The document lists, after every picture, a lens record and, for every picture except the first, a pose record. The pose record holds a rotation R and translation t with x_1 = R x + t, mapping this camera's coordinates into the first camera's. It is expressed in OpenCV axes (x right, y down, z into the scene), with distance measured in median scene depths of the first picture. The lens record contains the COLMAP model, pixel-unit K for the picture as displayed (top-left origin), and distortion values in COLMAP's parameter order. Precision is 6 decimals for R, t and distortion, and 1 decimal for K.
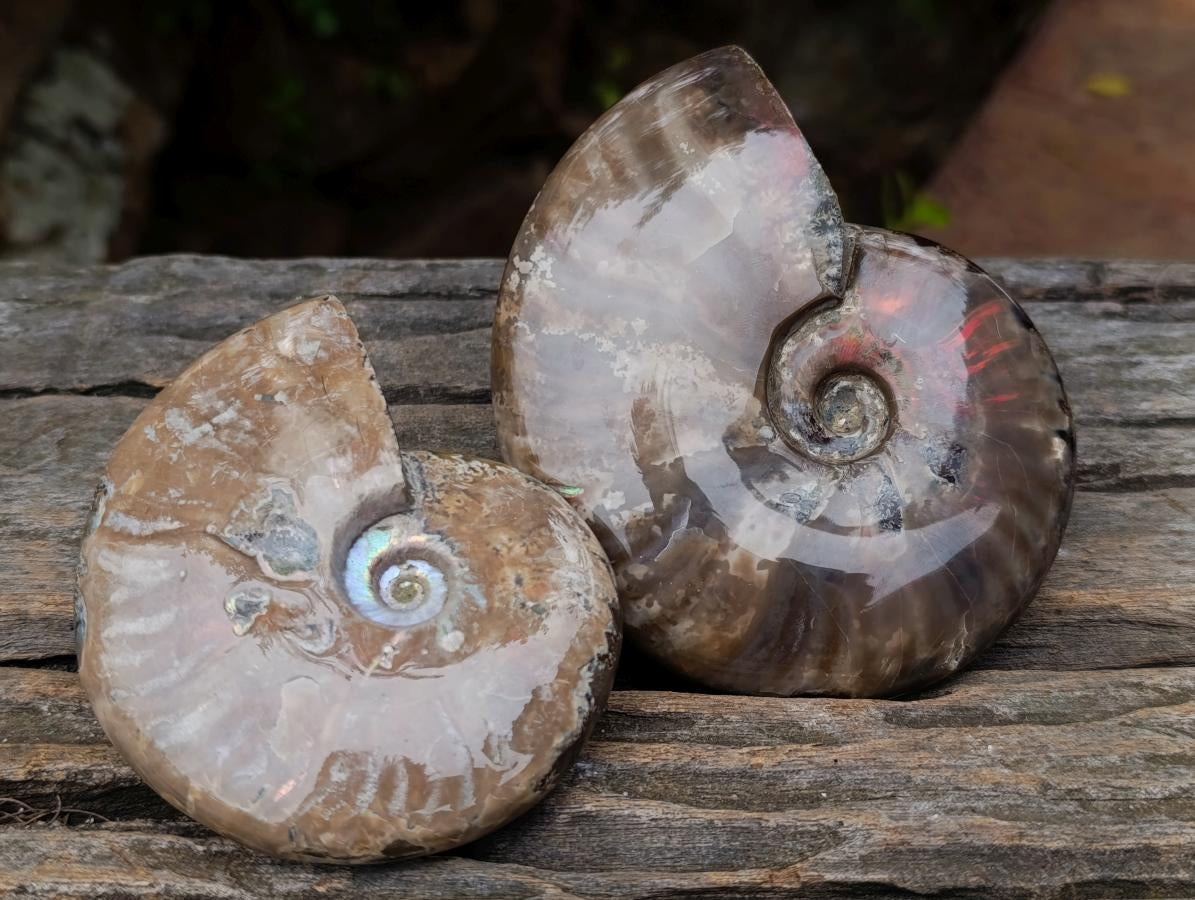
lens RADIAL K [[1744.9, 0, 597.5], [0, 1744.9, 450.0], [0, 0, 1]] dist [0.325826, -1.810831]
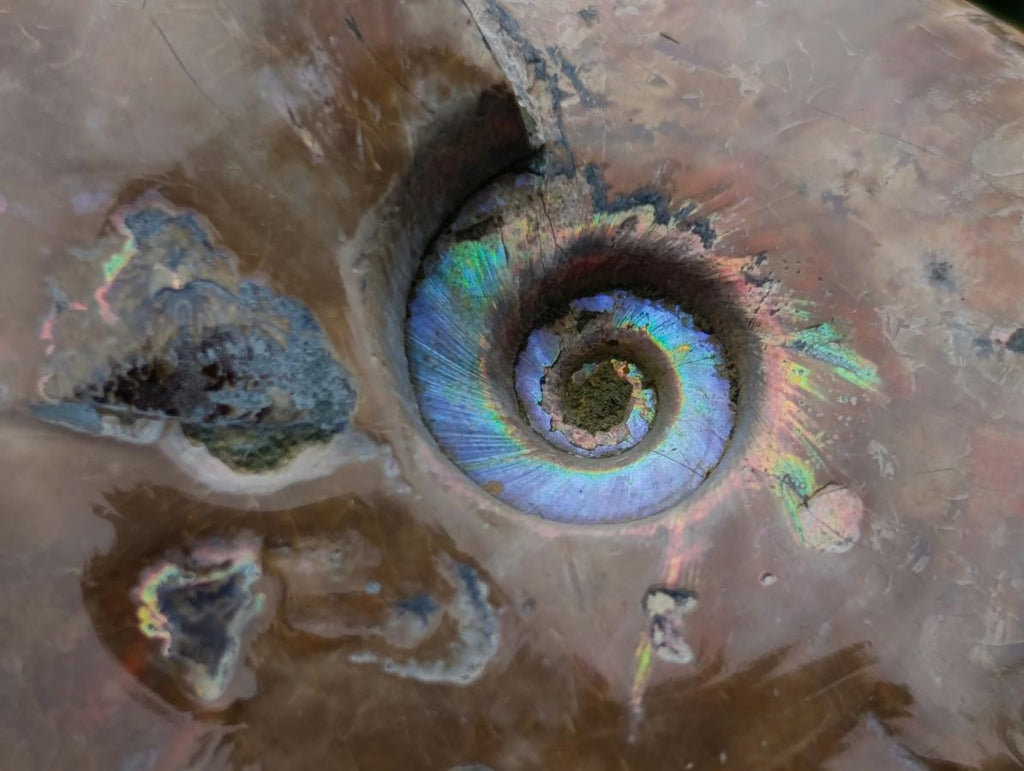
lens RADIAL K [[3170.6, 0, 512.0], [0, 3170.6, 385.5], [0, 0, 1]] dist [0.244968, 0.452712]
pose [[0.953802, -0.289697, 0.079607, -0.172127], [0.265062, 0.936162, 0.230961, -0.062907], [-0.141433, -0.199191, 0.969701, 0.427961]]
